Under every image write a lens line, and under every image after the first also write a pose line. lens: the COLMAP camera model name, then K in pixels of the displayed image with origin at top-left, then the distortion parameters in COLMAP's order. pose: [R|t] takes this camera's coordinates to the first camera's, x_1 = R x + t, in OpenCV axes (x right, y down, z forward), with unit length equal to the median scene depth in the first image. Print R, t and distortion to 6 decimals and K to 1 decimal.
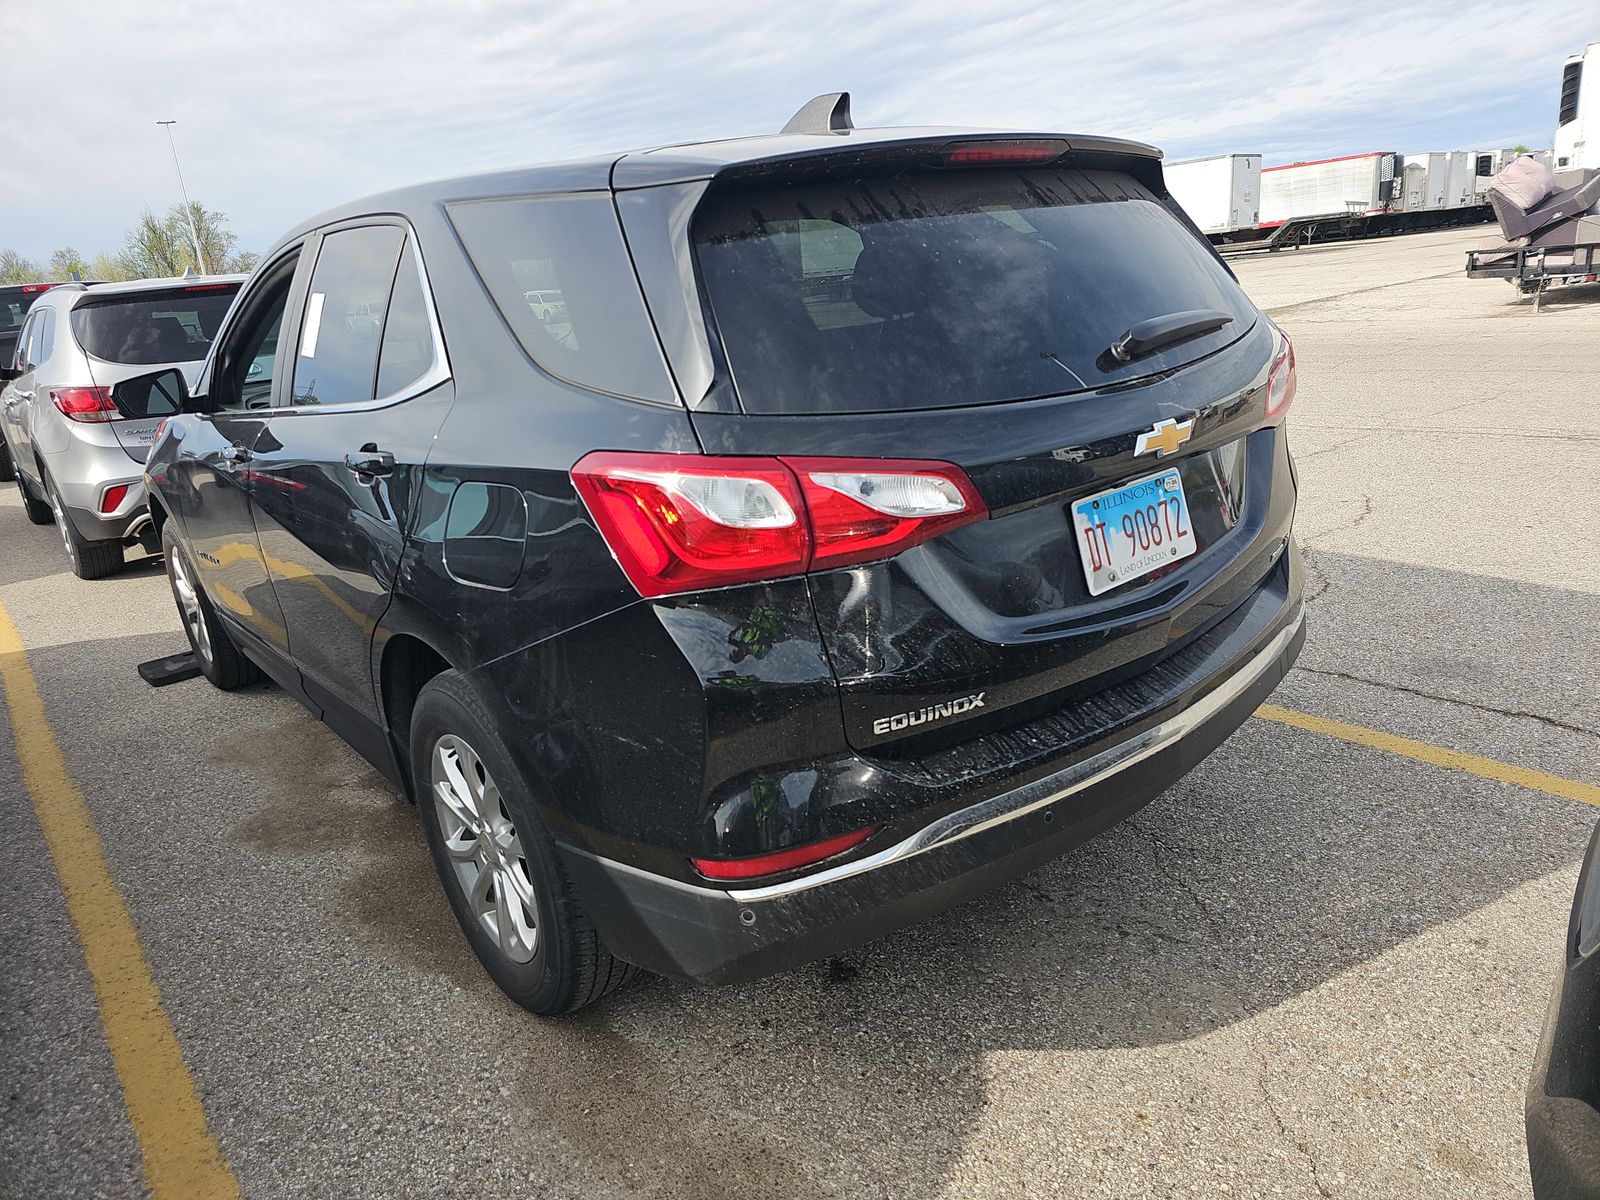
lens RADIAL K [[1043.6, 0, 795.5], [0, 1043.6, 588.0], [0, 0, 1]] dist [0.046872, -0.038244]
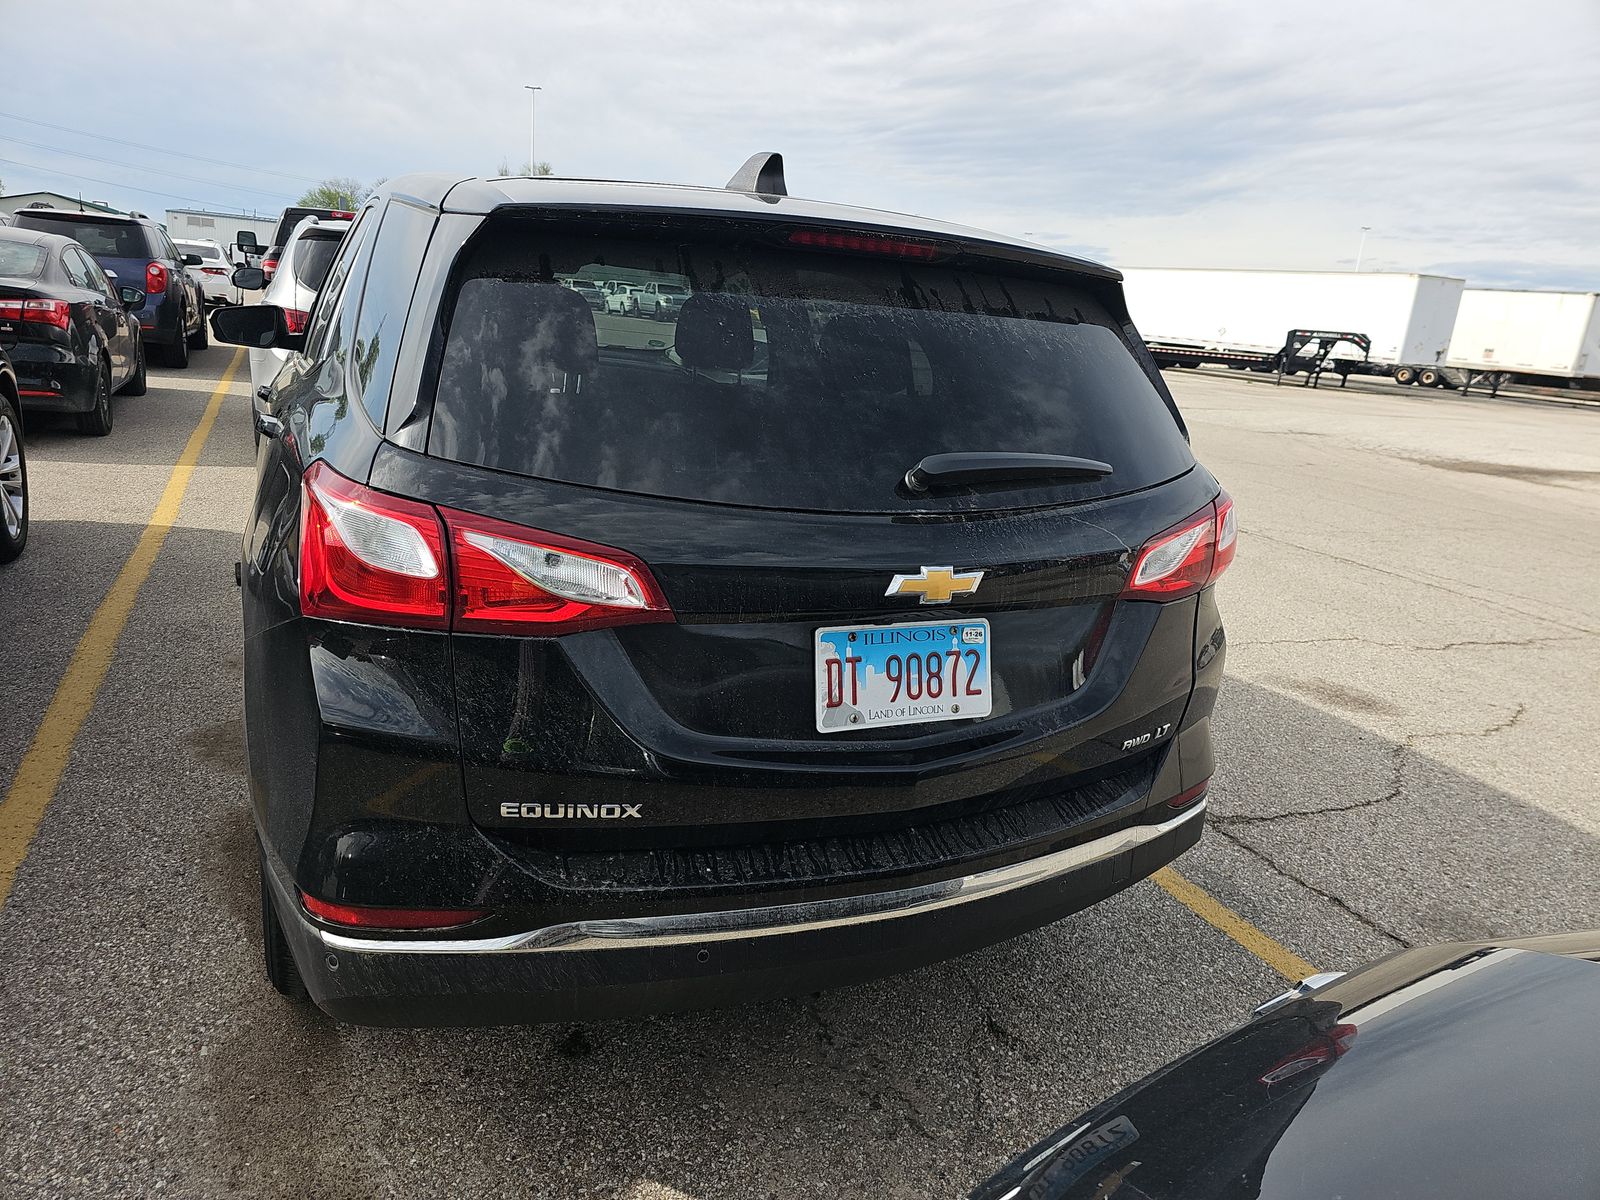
lens RADIAL K [[1053.2, 0, 800.0], [0, 1053.2, 600.0], [0, 0, 1]] dist [0.034585, -0.033560]
pose [[0.949435, 0.240999, -0.201229, 0.381017], [-0.244230, 0.969676, 0.008997, -0.097505], [0.197296, 0.040604, 0.979503, 0.091742]]
